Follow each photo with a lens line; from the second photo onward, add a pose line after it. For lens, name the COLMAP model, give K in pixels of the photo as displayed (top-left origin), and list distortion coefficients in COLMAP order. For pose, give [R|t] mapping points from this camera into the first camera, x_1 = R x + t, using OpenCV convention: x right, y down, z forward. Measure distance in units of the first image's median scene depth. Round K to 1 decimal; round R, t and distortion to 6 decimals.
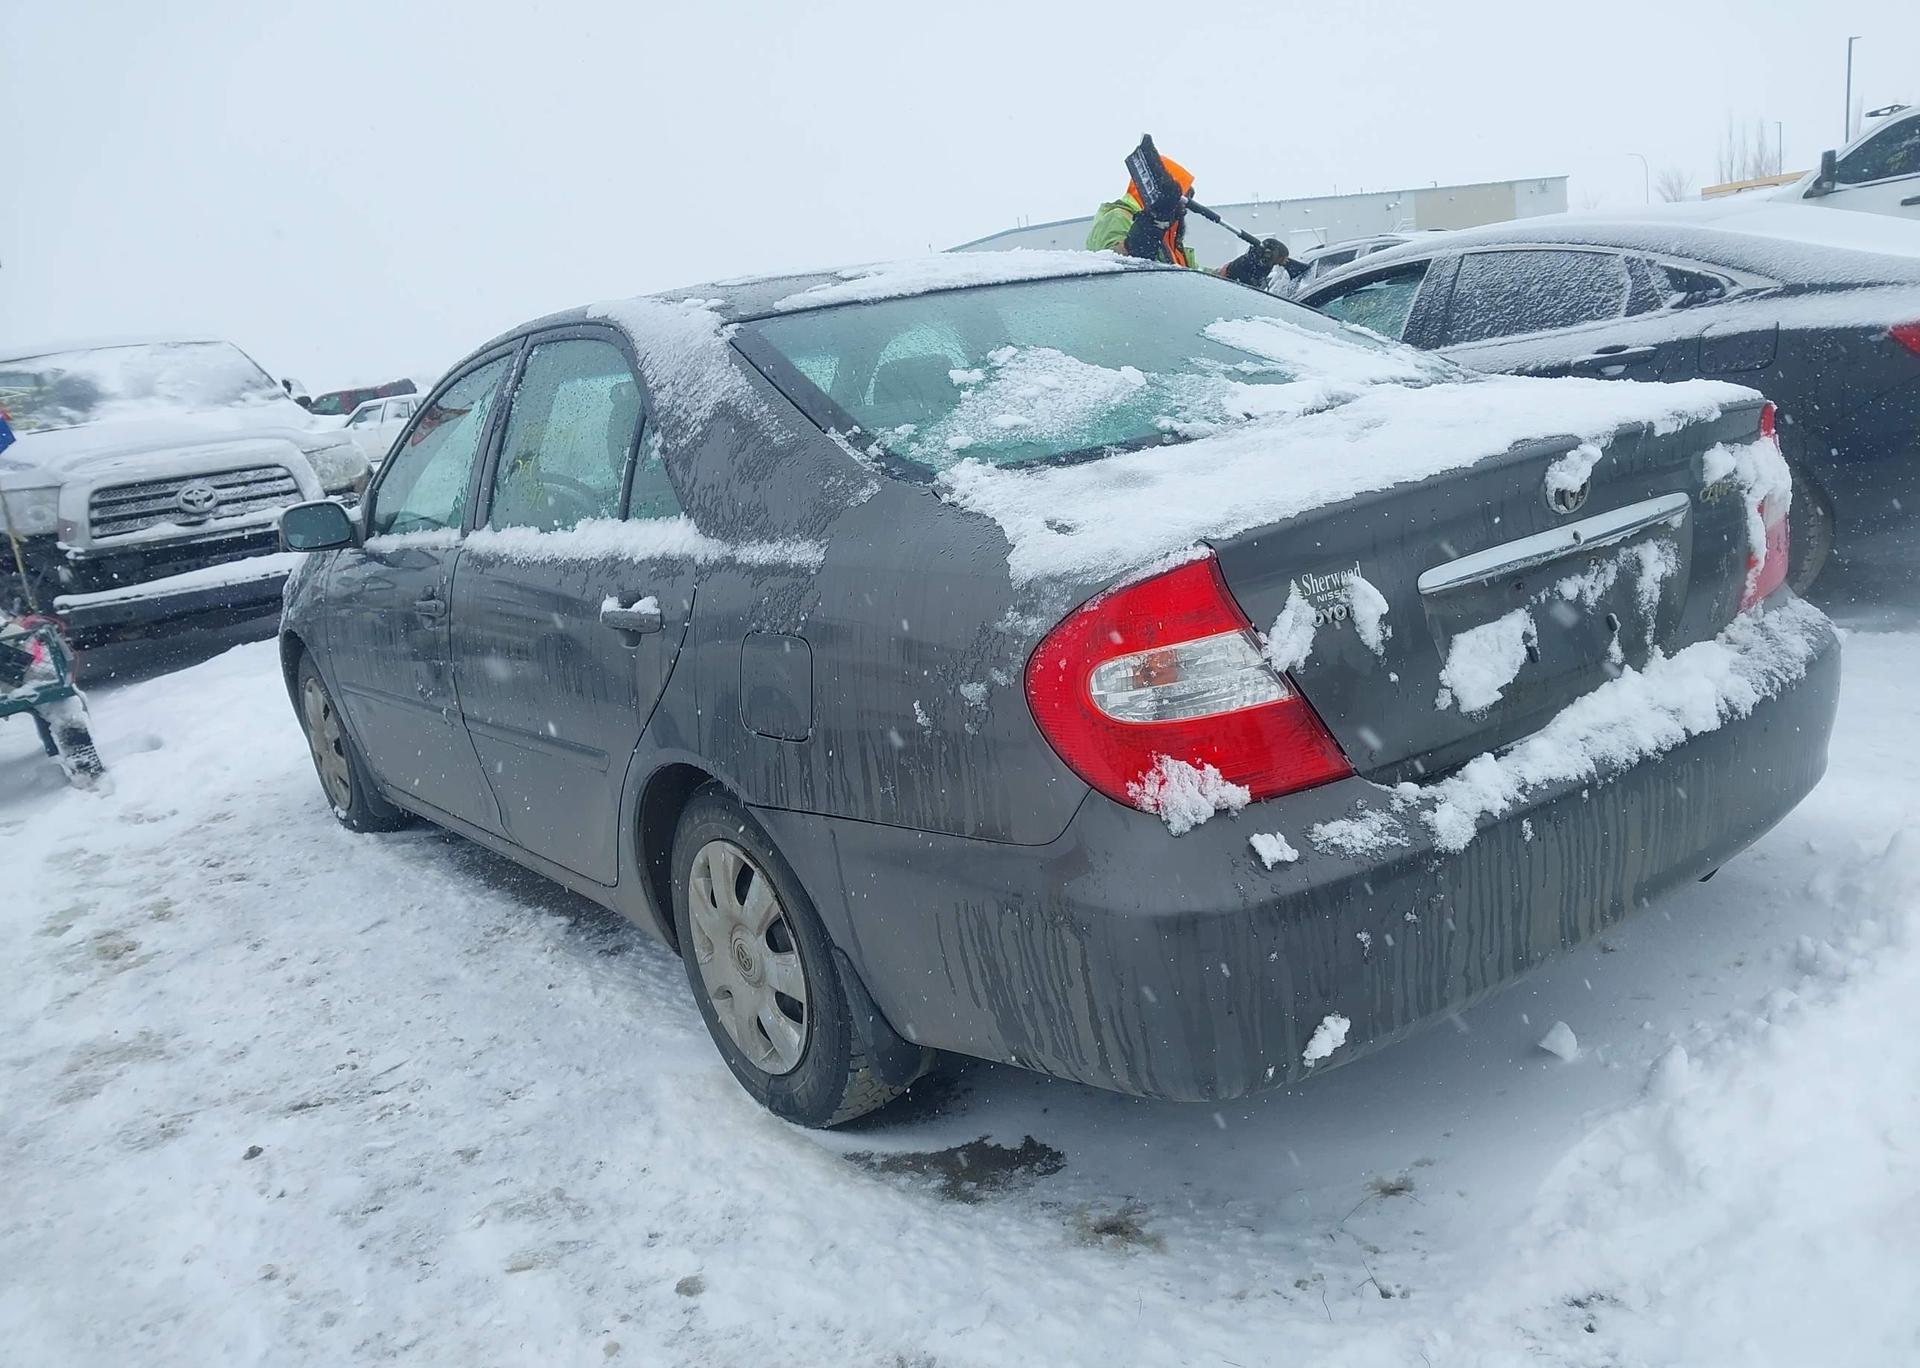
lens RADIAL K [[1590.6, 0, 977.2], [0, 1590.6, 668.7], [0, 0, 1]] dist [0.022029, -0.012508]
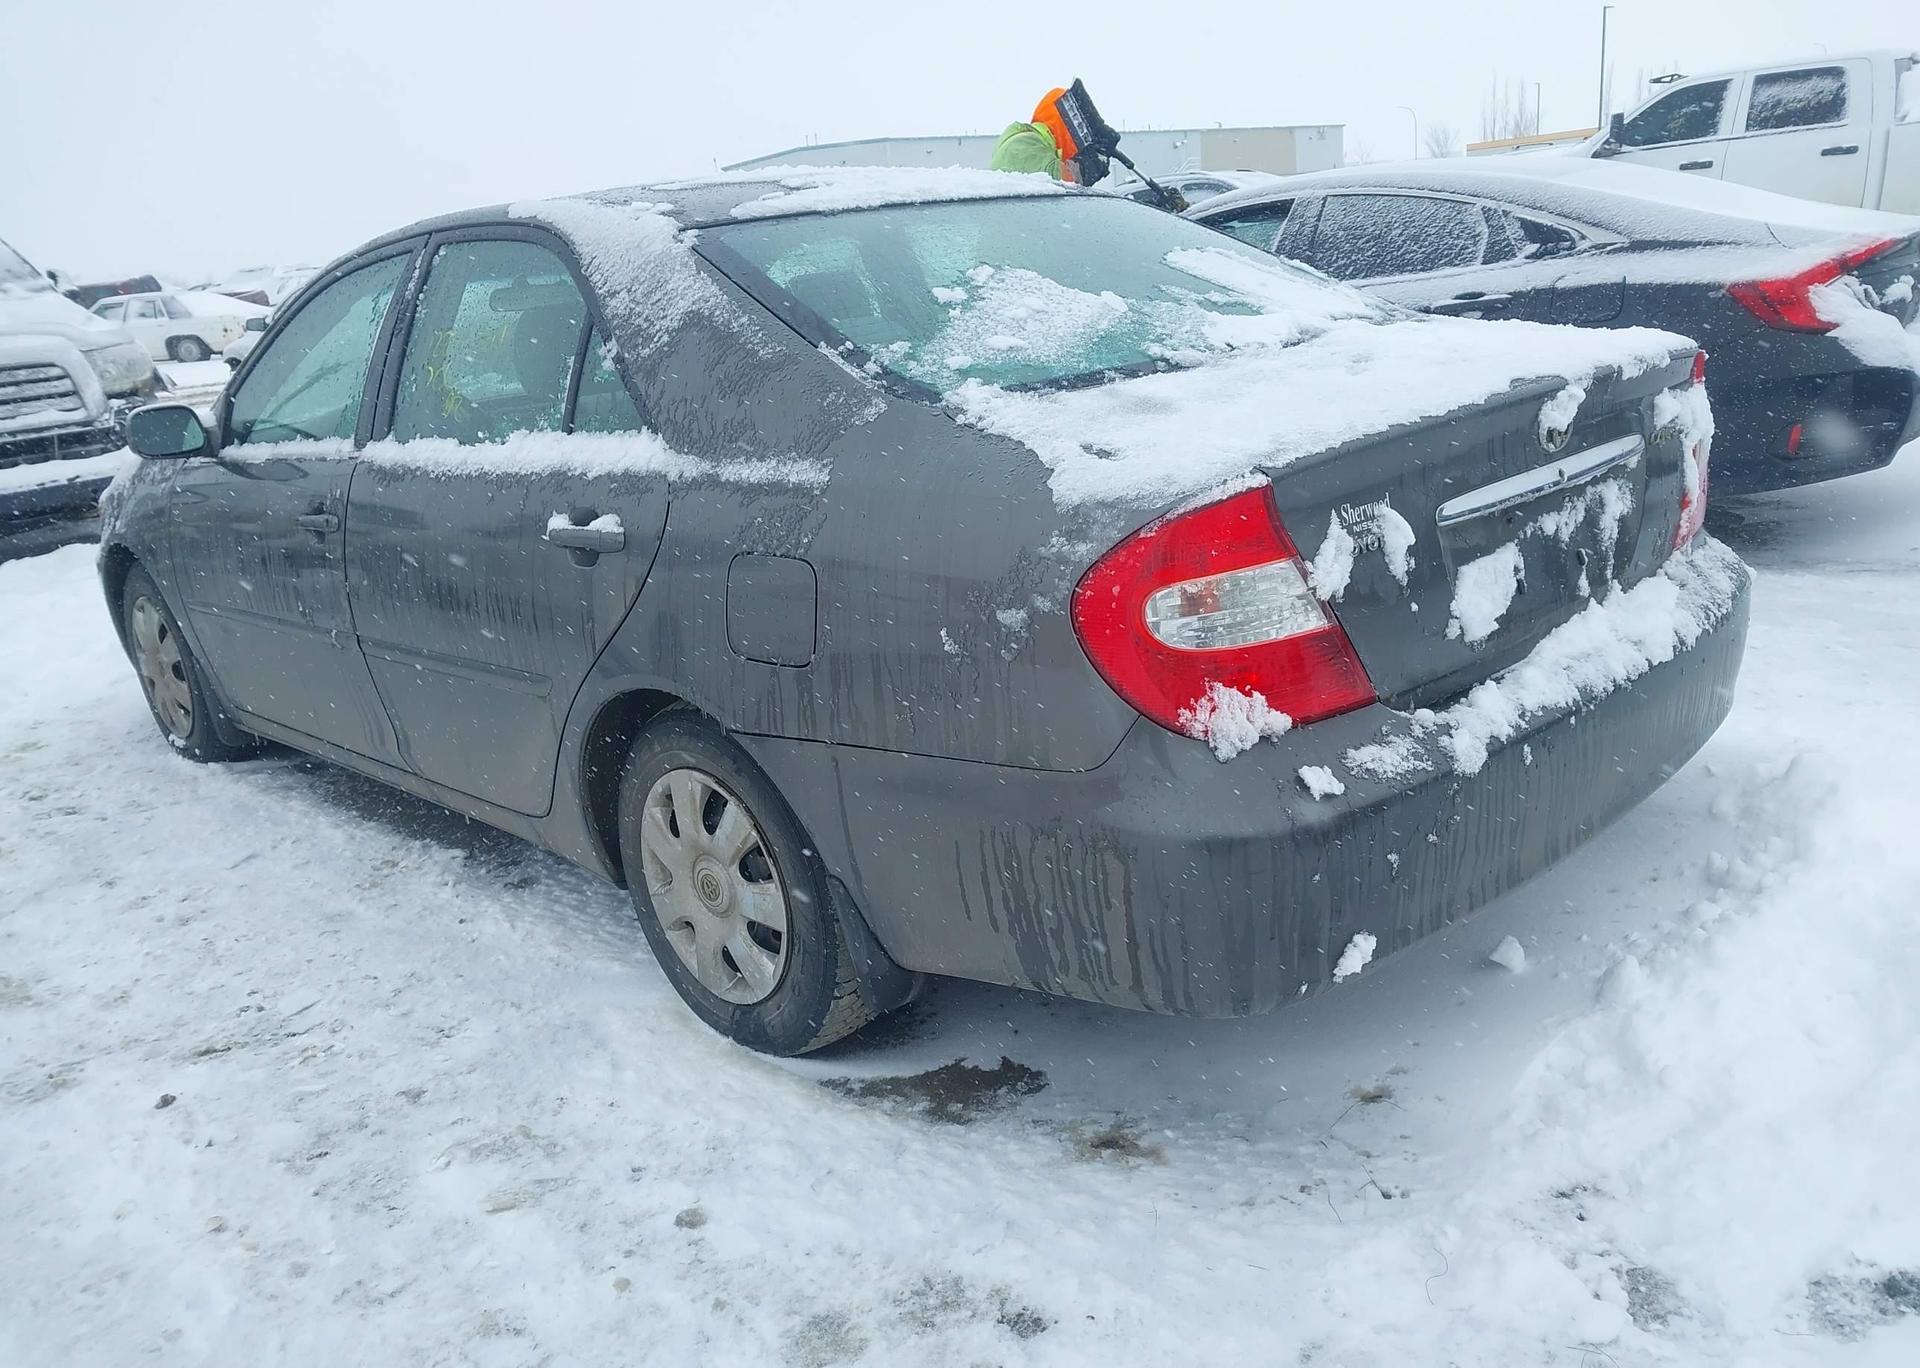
lens RADIAL K [[1584.8, 0, 991.7], [0, 1584.8, 689.4], [0, 0, 1]] dist [0.024468, -0.017946]
pose [[0.988658, 0.003692, 0.150140, -0.128130], [-0.012204, 0.998367, 0.055812, 0.003591], [-0.149688, -0.057012, 0.987088, 0.020218]]
